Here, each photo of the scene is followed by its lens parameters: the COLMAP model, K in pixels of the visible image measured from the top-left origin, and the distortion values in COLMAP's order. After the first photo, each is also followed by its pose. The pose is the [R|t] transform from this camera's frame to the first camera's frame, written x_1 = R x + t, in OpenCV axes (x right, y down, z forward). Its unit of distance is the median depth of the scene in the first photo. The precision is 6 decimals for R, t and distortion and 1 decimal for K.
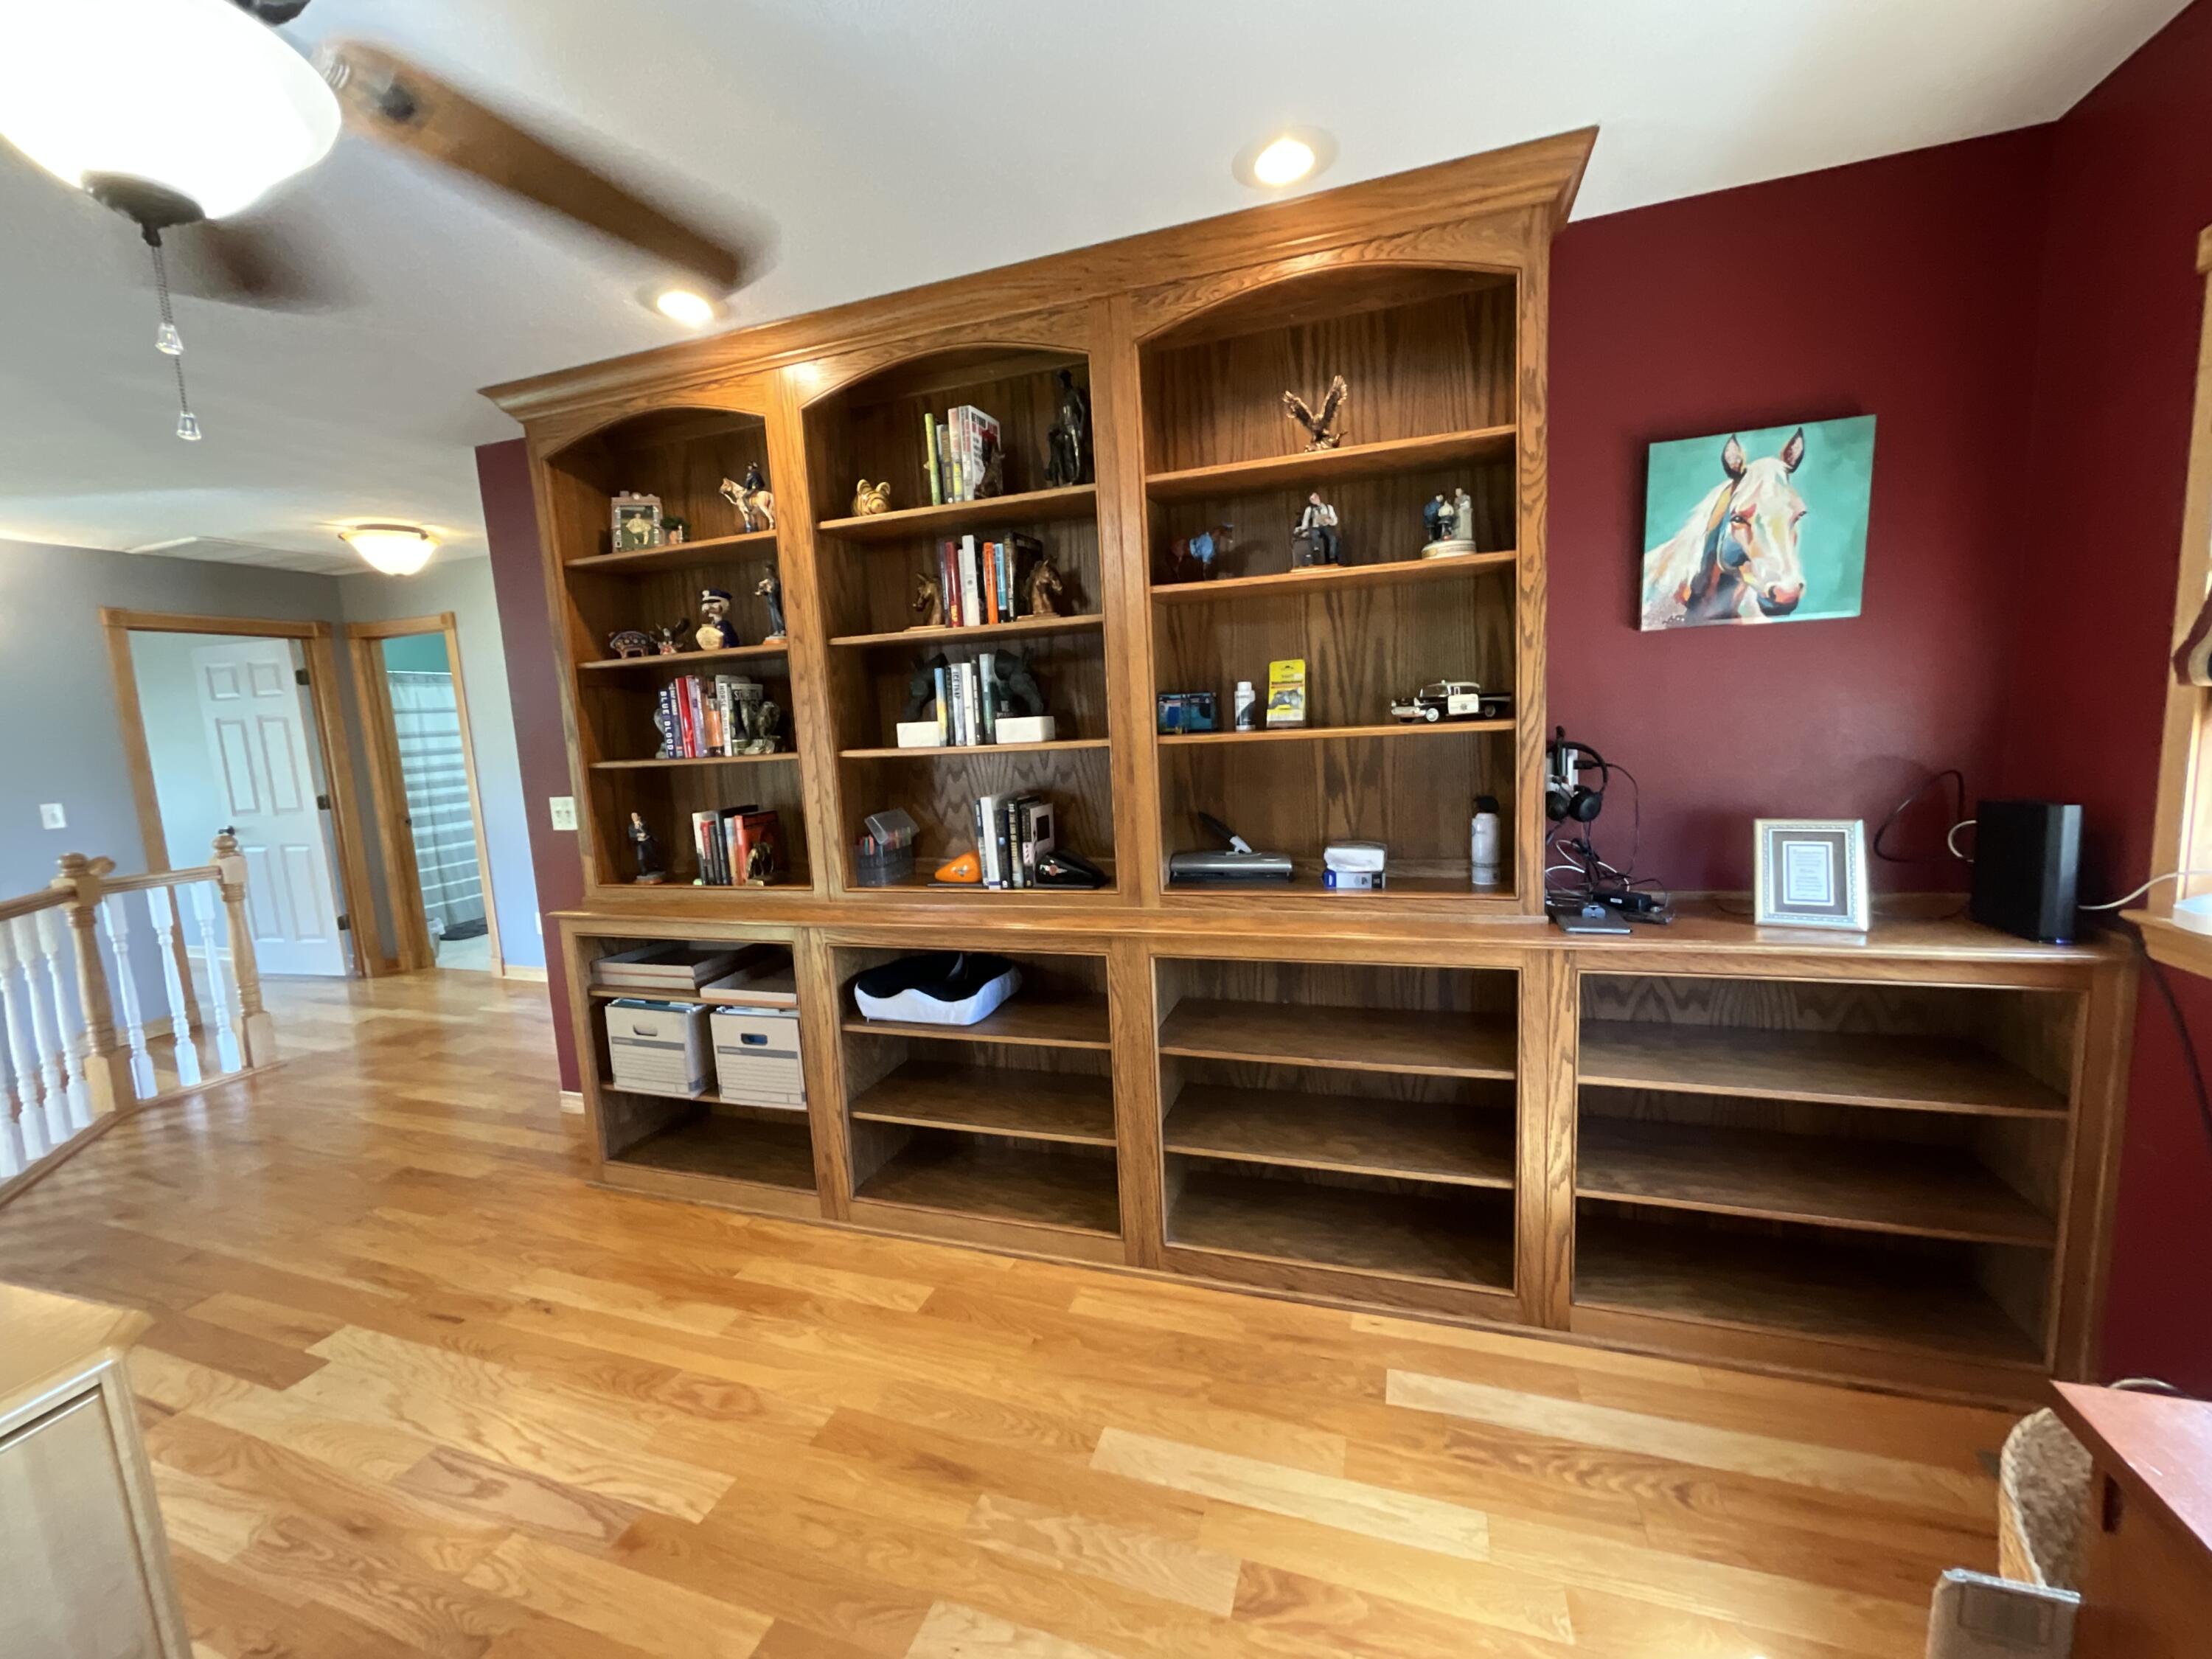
lens RADIAL K [[892.2, 0, 1101.7], [0, 892.2, 824.8], [0, 0, 1]] dist [-0.001006, 0.000208]
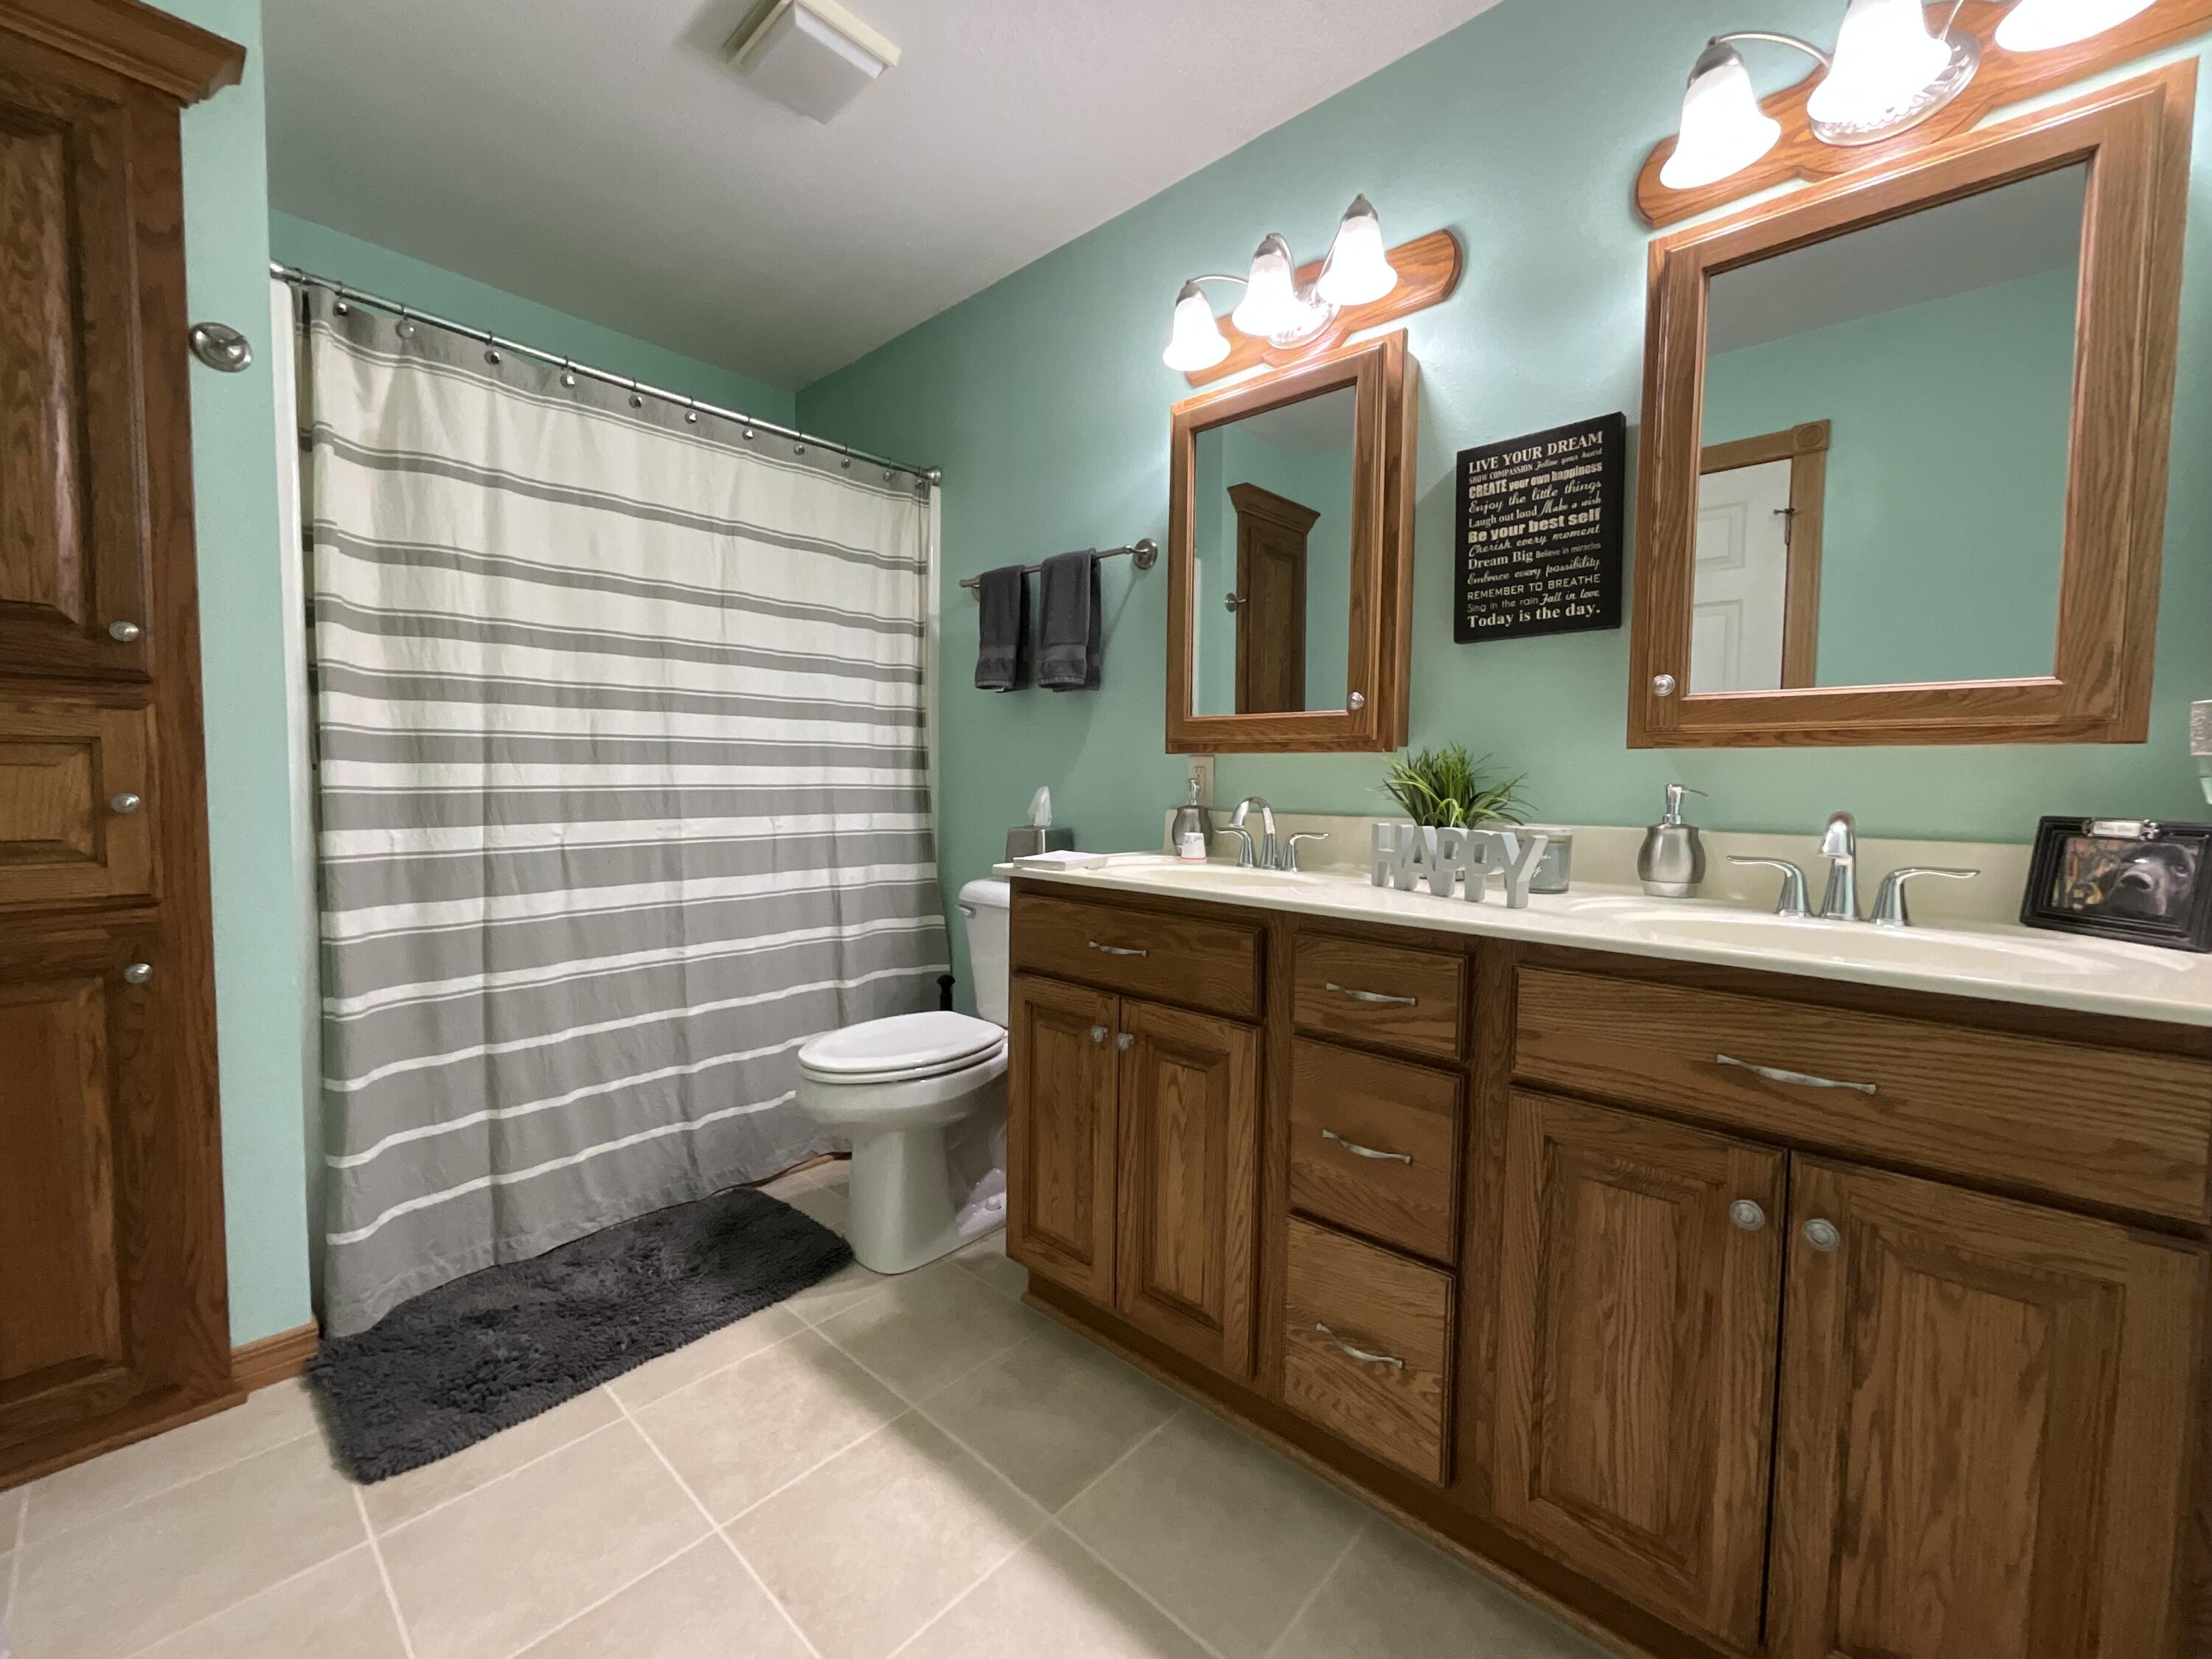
lens RADIAL K [[892.2, 0, 1105.7], [0, 892.2, 831.1], [0, 0, 1]] dist [-0.001006, 0.000208]
pose [[0.913996, 0.078102, -0.398135, -0.466620], [-0.103294, 0.993756, -0.042188, -0.026720], [0.392354, 0.079685, 0.916356, 0.817949]]
